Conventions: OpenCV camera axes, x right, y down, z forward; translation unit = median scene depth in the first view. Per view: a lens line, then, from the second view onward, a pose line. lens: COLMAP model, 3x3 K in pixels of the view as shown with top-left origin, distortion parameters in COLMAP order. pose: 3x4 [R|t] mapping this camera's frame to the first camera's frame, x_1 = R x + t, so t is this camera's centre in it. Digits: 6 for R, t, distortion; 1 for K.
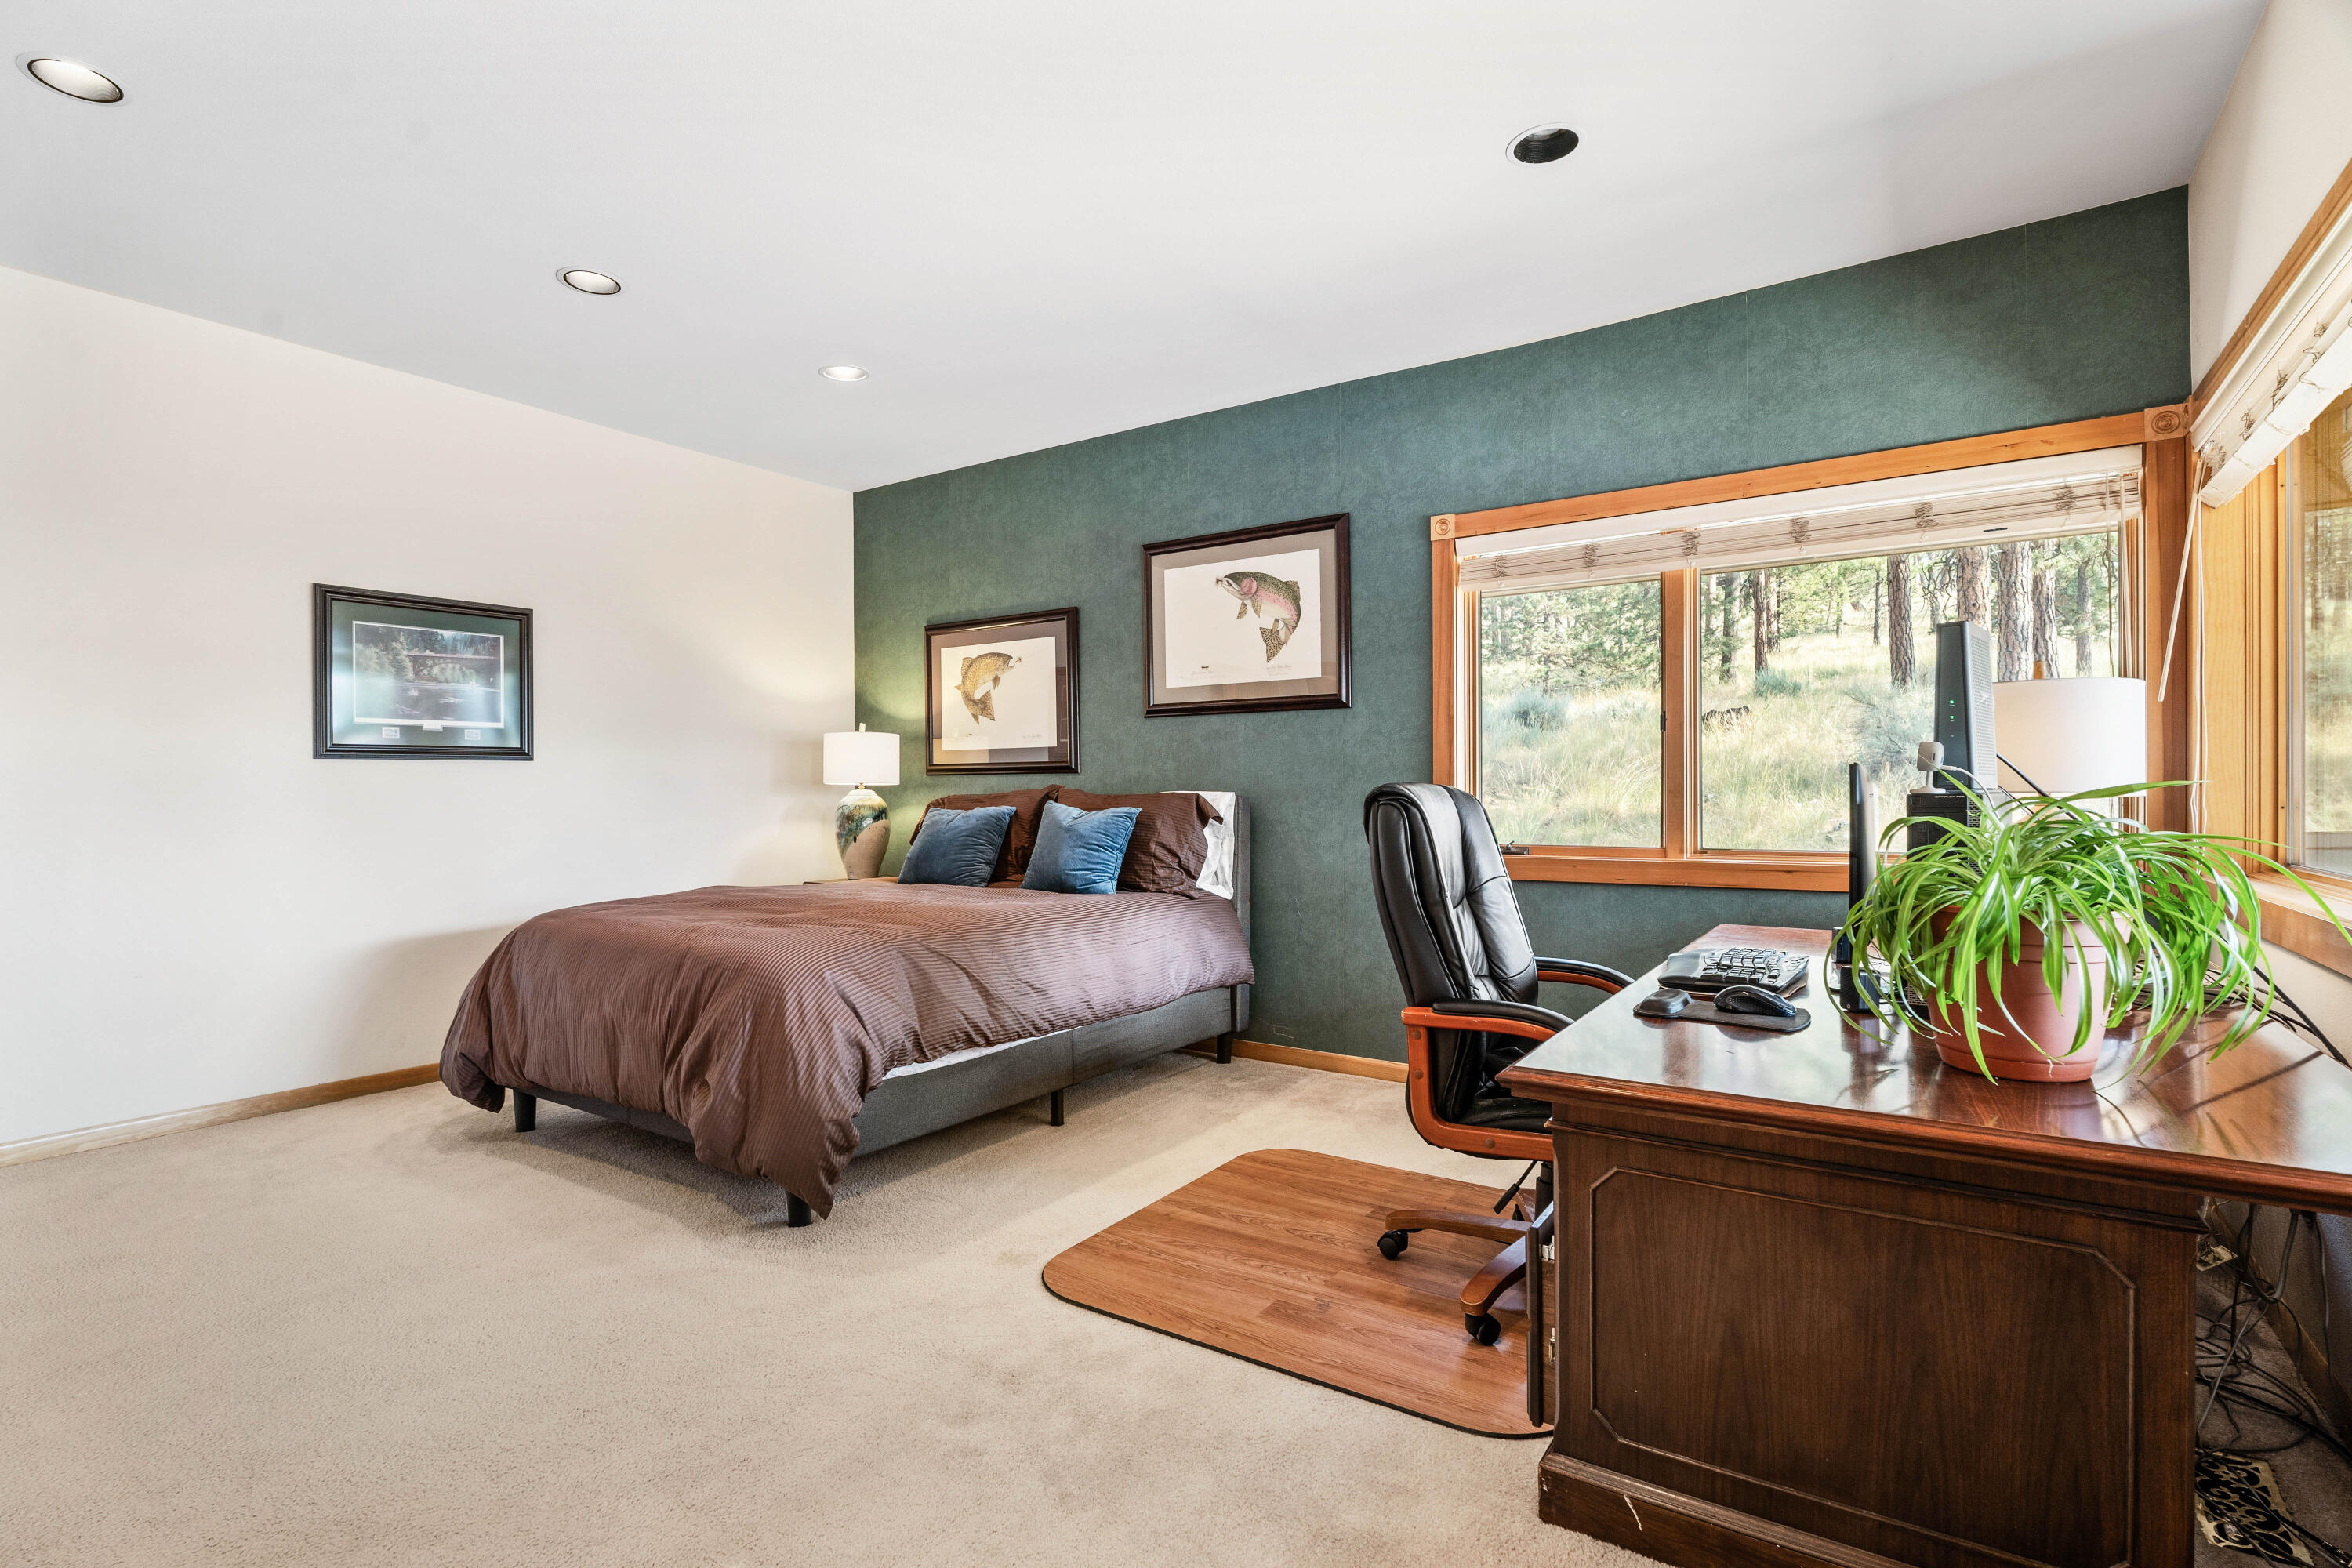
lens RADIAL K [[1123.4, 0, 1162.8], [0, 1123.4, 795.1], [0, 0, 1]] dist [-0.009939, 0.001375]
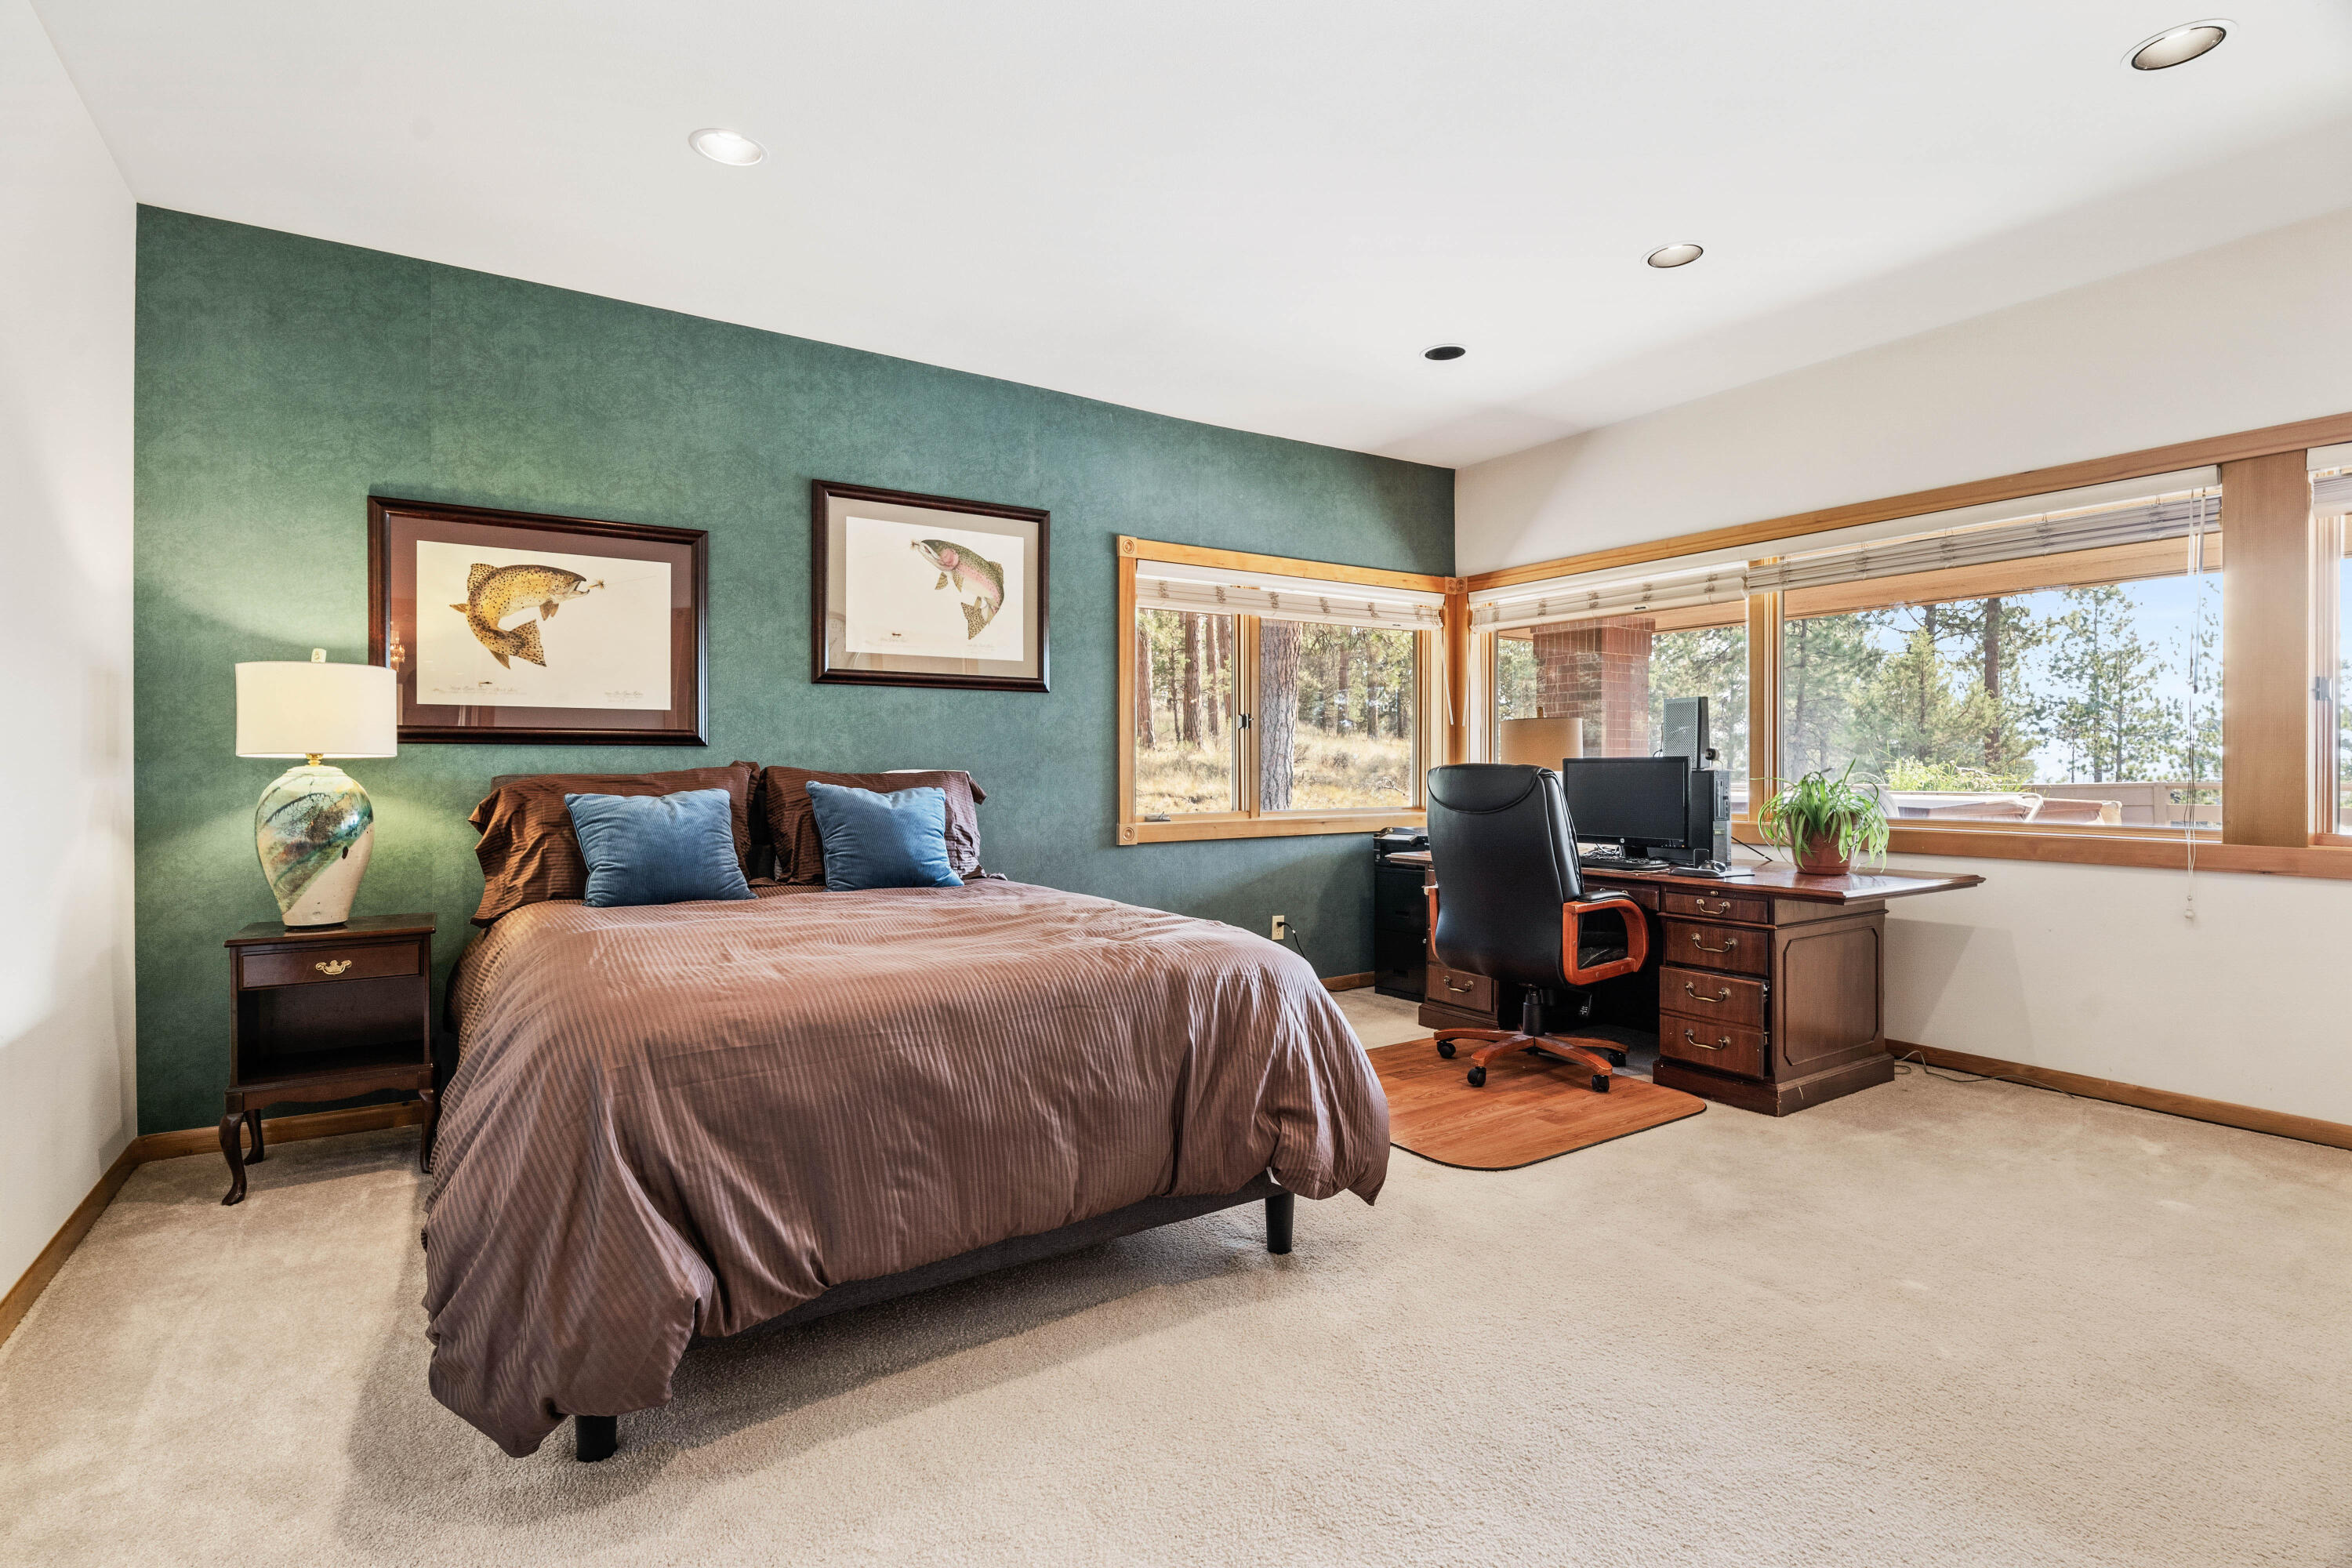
lens RADIAL K [[1123.4, 0, 1165.0], [0, 1123.4, 767.6], [0, 0, 1]] dist [-0.009939, 0.001375]
pose [[0.379801, 0.006020, 0.925048, -0.757280], [0.006265, 0.999939, -0.009079, 0.004247], [-0.925047, 0.009244, 0.379741, 0.473382]]
